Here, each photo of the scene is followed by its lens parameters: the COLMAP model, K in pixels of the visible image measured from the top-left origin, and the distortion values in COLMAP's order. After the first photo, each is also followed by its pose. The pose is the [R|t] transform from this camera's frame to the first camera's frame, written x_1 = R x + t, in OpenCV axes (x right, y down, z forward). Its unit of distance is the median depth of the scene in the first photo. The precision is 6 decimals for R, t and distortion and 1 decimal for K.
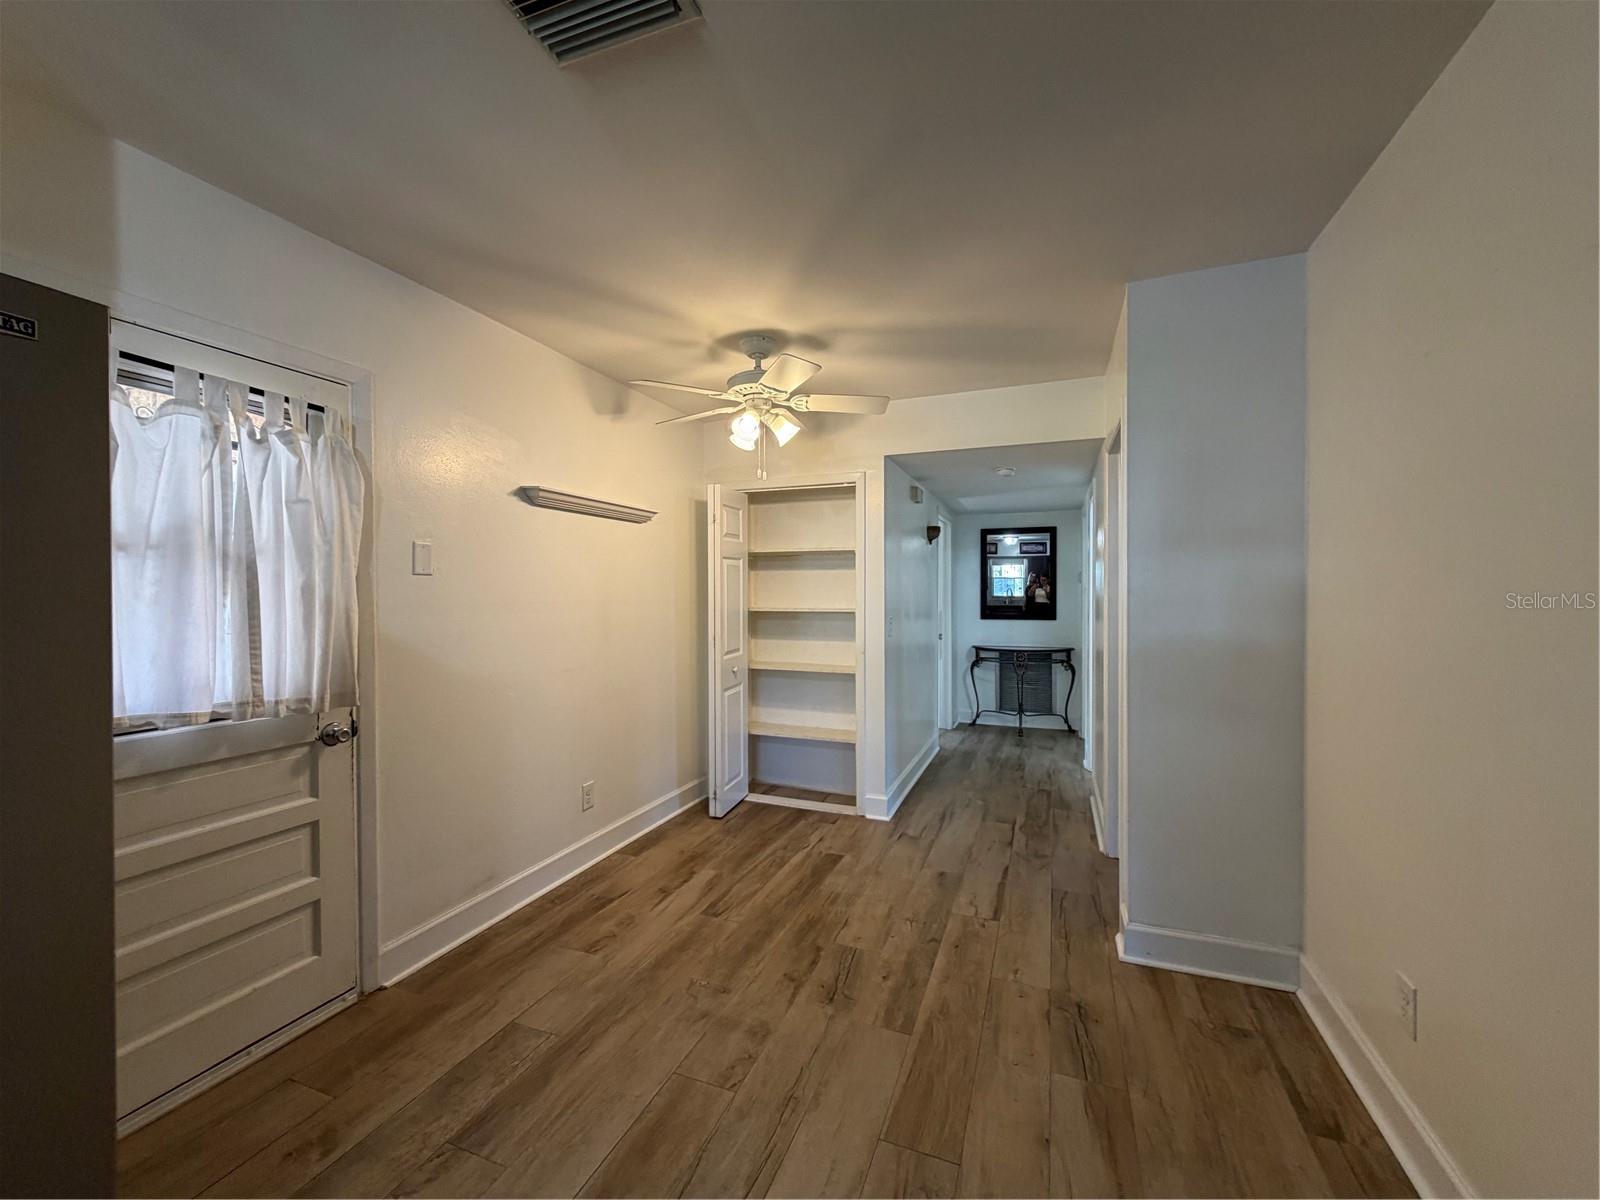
lens RADIAL K [[637.6, 0, 804.0], [0, 637.6, 598.8], [0, 0, 1]] dist [0.000045, -0.000247]
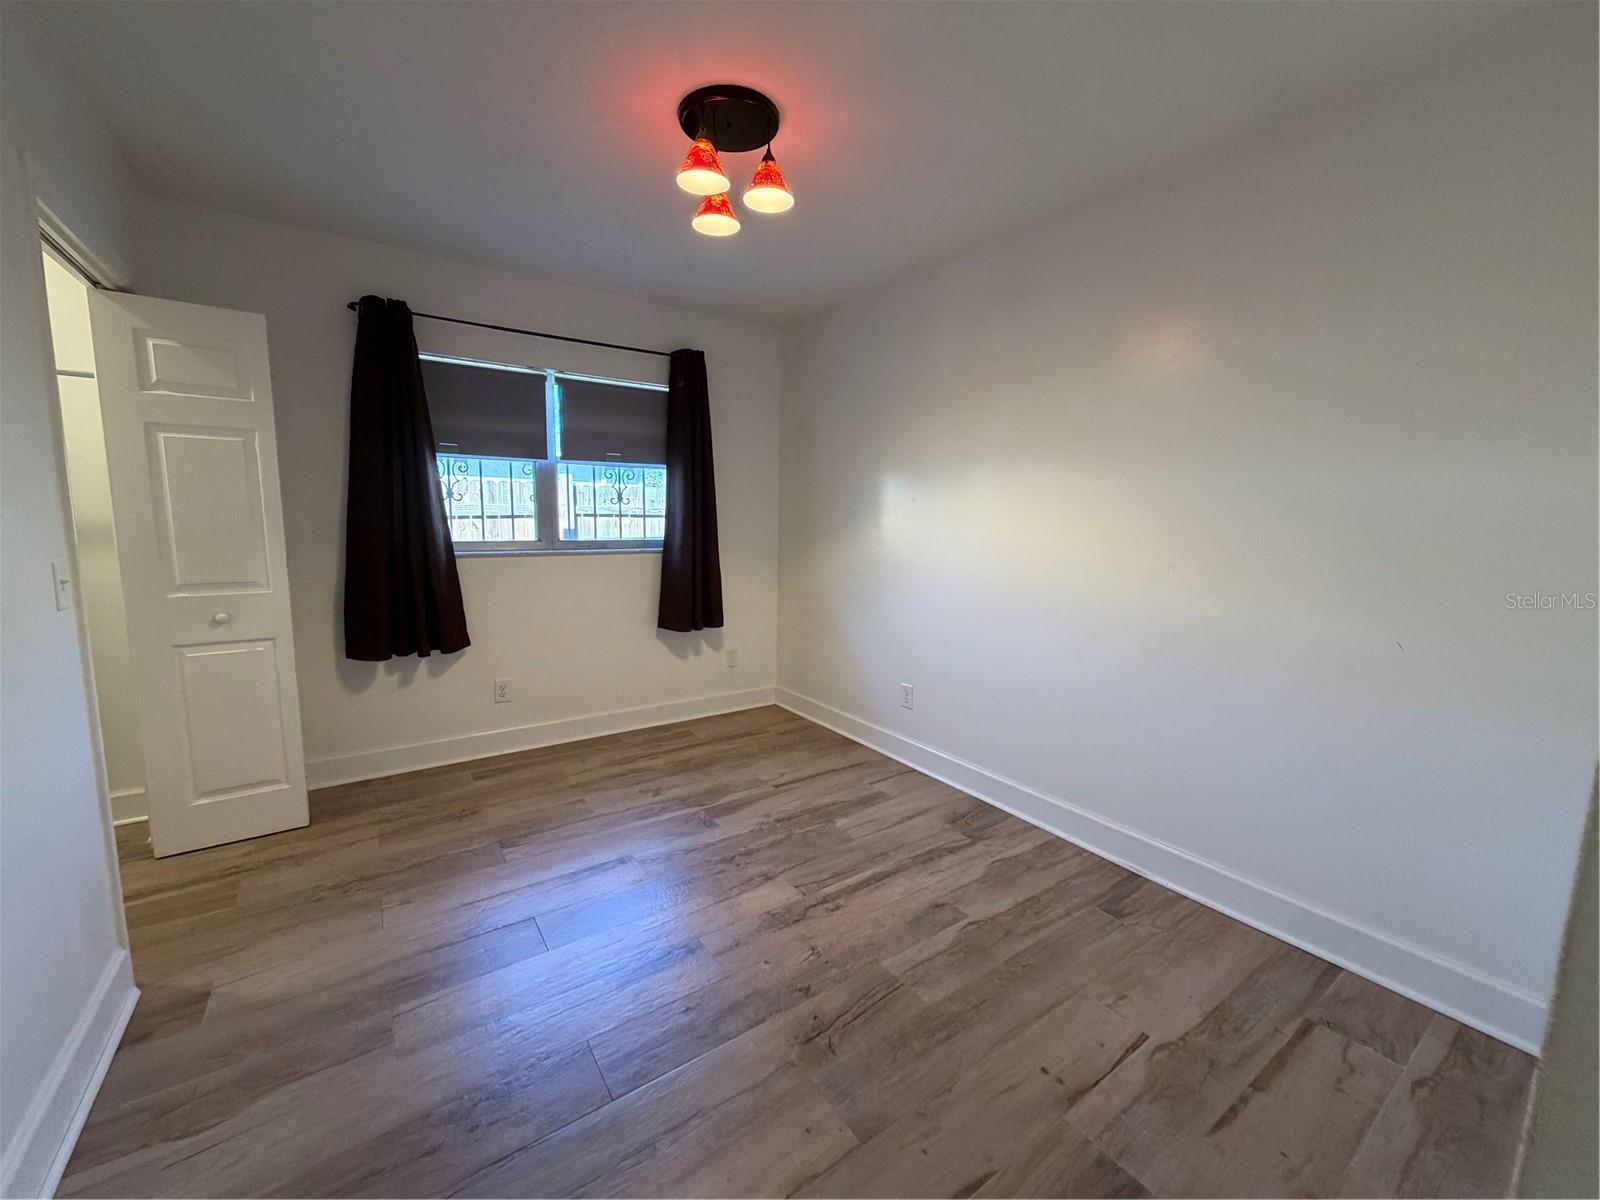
lens RADIAL K [[637.6, 0, 804.0], [0, 637.6, 598.8], [0, 0, 1]] dist [0.000045, -0.000247]
pose [[-0.826338, -0.083666, 0.556925, -0.203361], [-0.009922, 0.990913, 0.134141, -0.009022], [-0.563087, 0.105321, -0.819659, 1.760184]]
